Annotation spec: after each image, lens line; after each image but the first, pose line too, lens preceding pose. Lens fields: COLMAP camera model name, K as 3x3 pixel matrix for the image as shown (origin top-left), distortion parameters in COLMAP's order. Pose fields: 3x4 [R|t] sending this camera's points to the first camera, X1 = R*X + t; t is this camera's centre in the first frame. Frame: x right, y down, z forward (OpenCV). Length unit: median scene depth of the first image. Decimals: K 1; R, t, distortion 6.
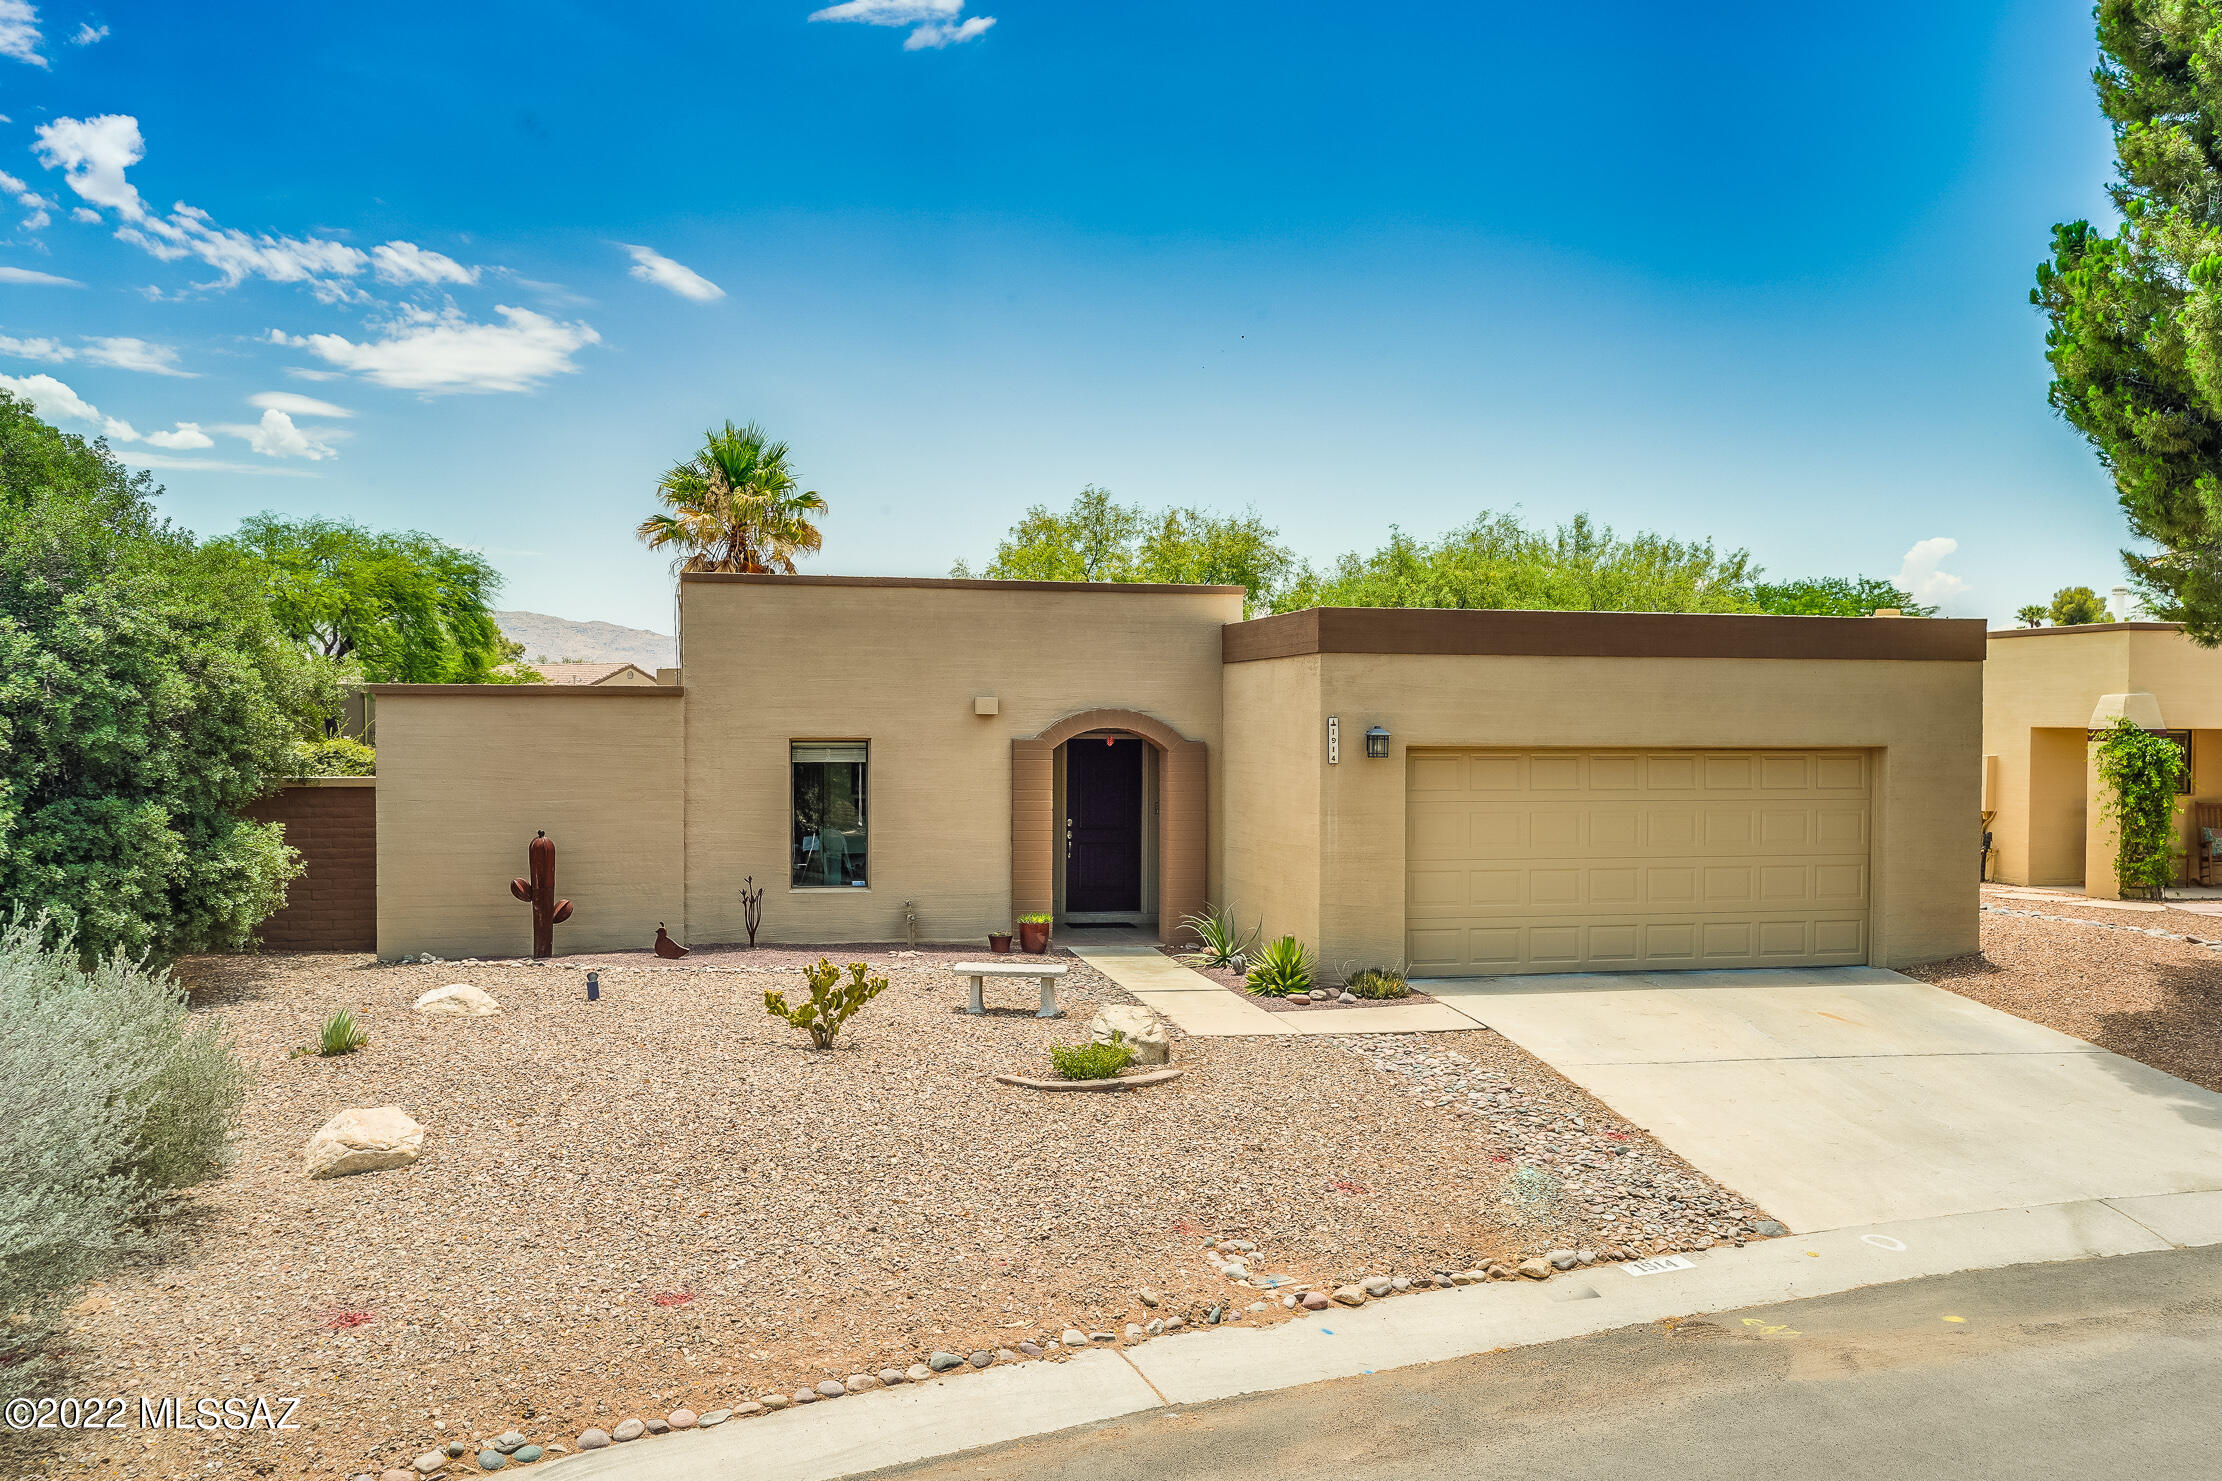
lens RADIAL K [[1819.0, 0, 1106.7], [0, 1819.0, 801.7], [0, 0, 1]] dist [-0.002485, -0.001626]
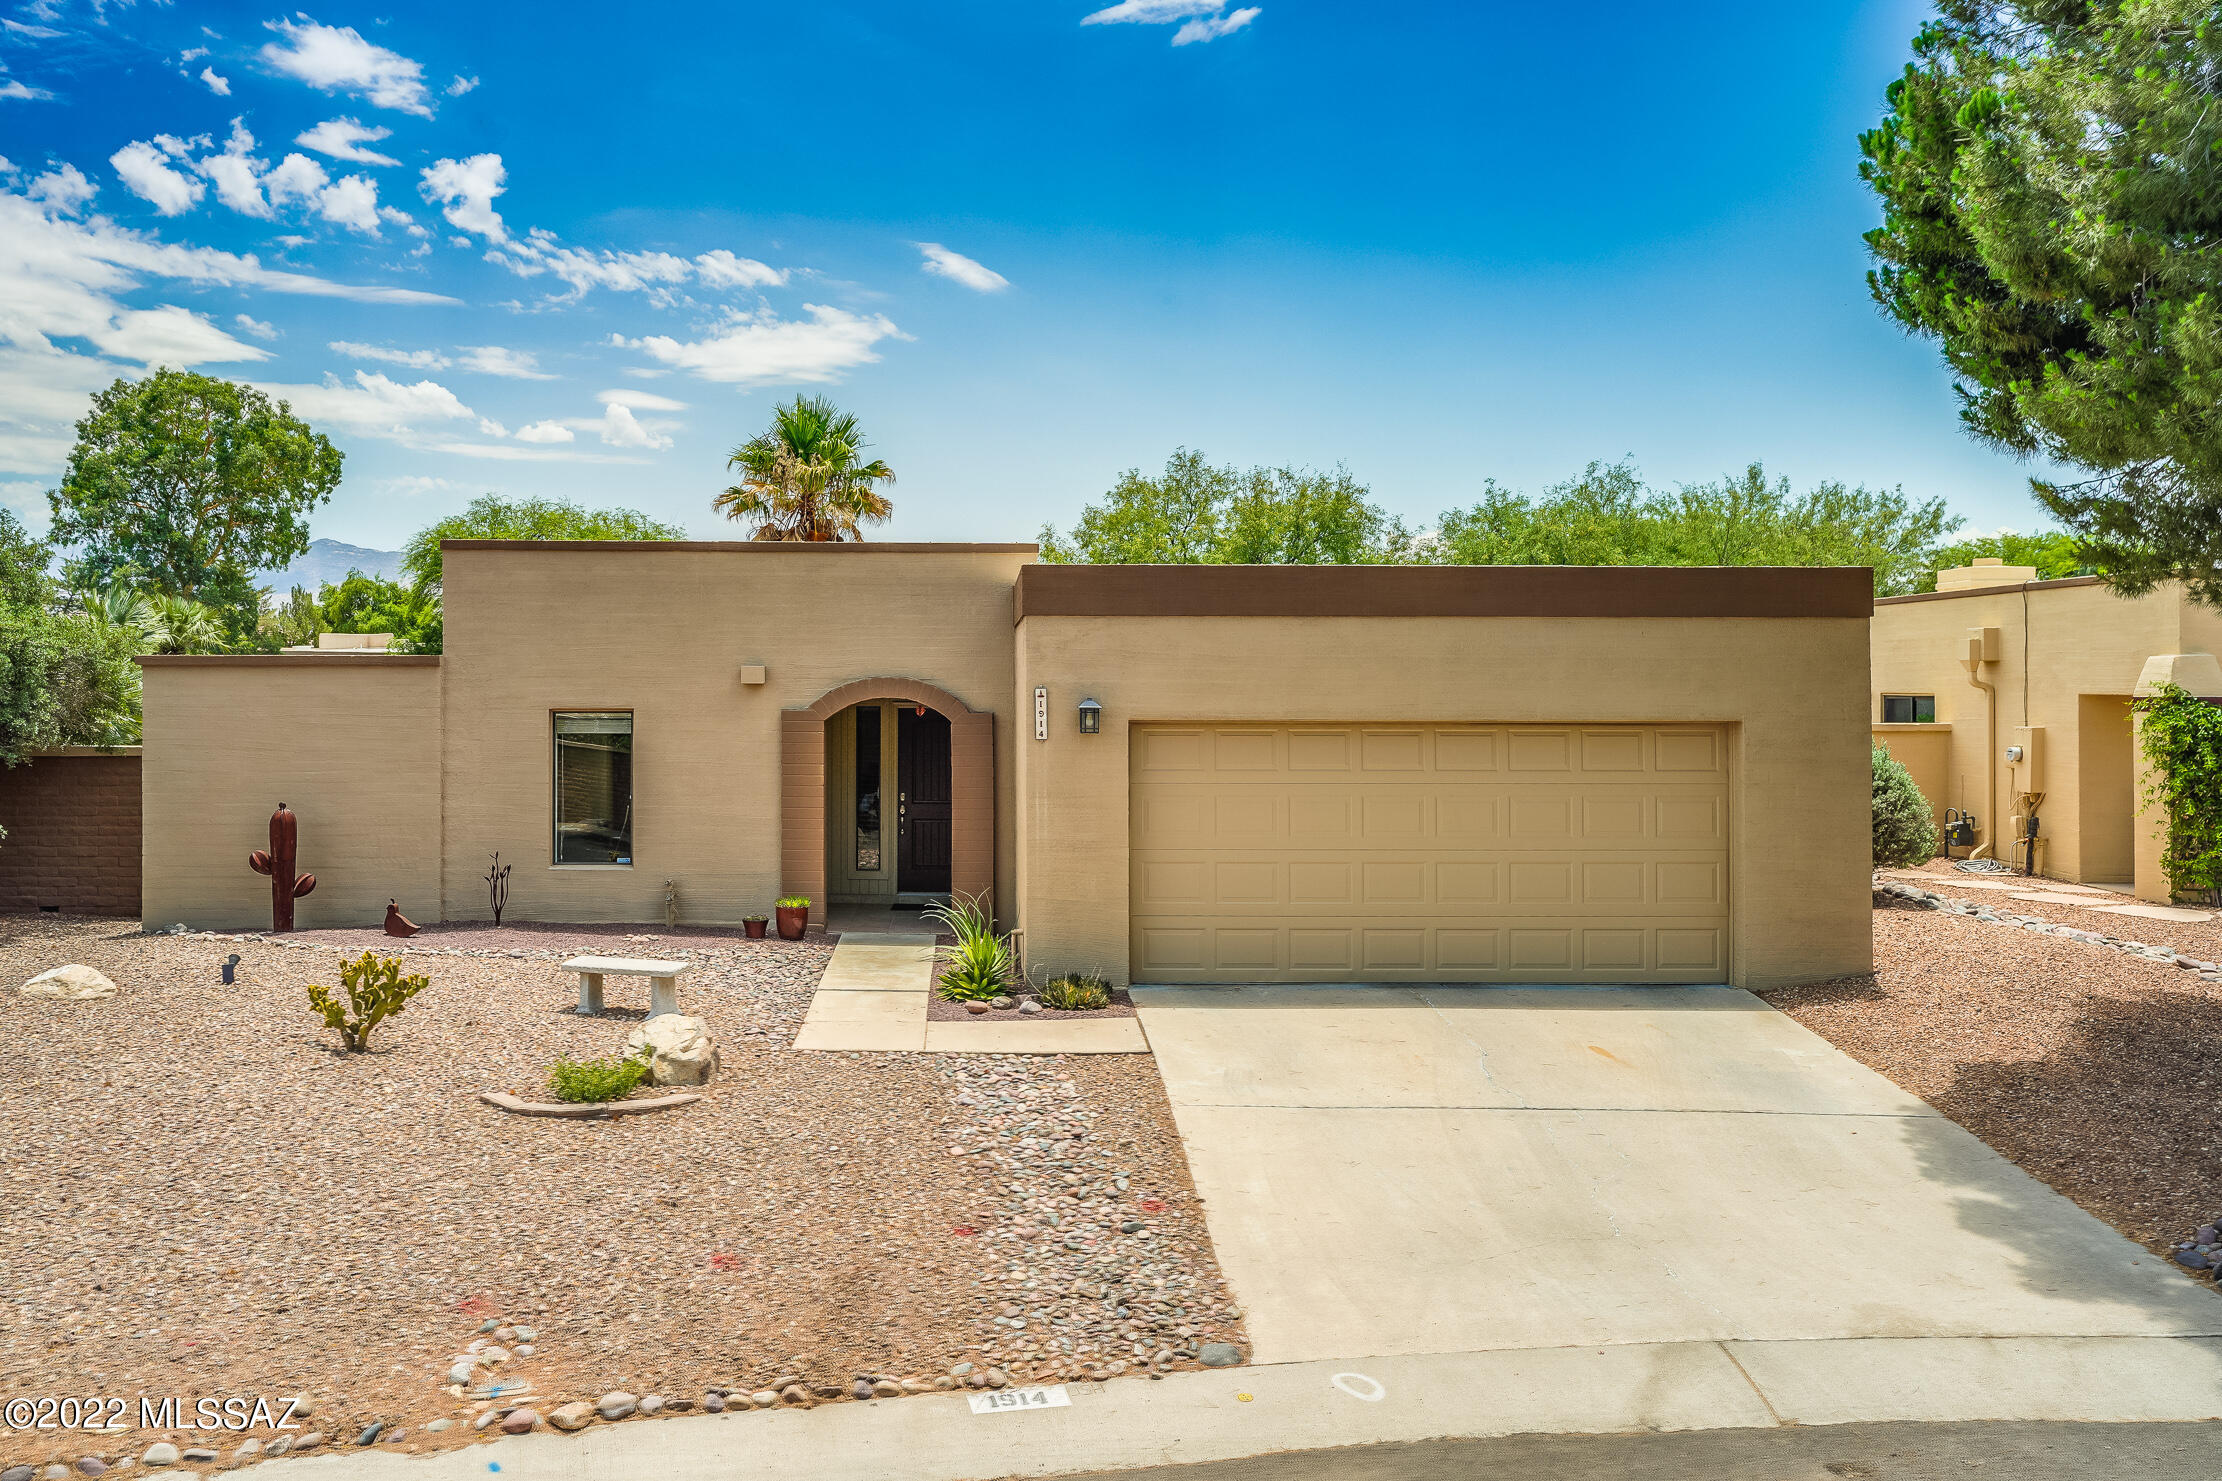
lens RADIAL K [[1751.3, 0, 989.4], [0, 1751.3, 691.3], [0, 0, 1]] dist [-0.004201, 0.004345]
pose [[0.979088, -0.000550, -0.203438, 0.257694], [-0.007356, 0.999247, -0.038104, -0.011082], [0.203306, 0.038804, 0.978346, 0.147211]]
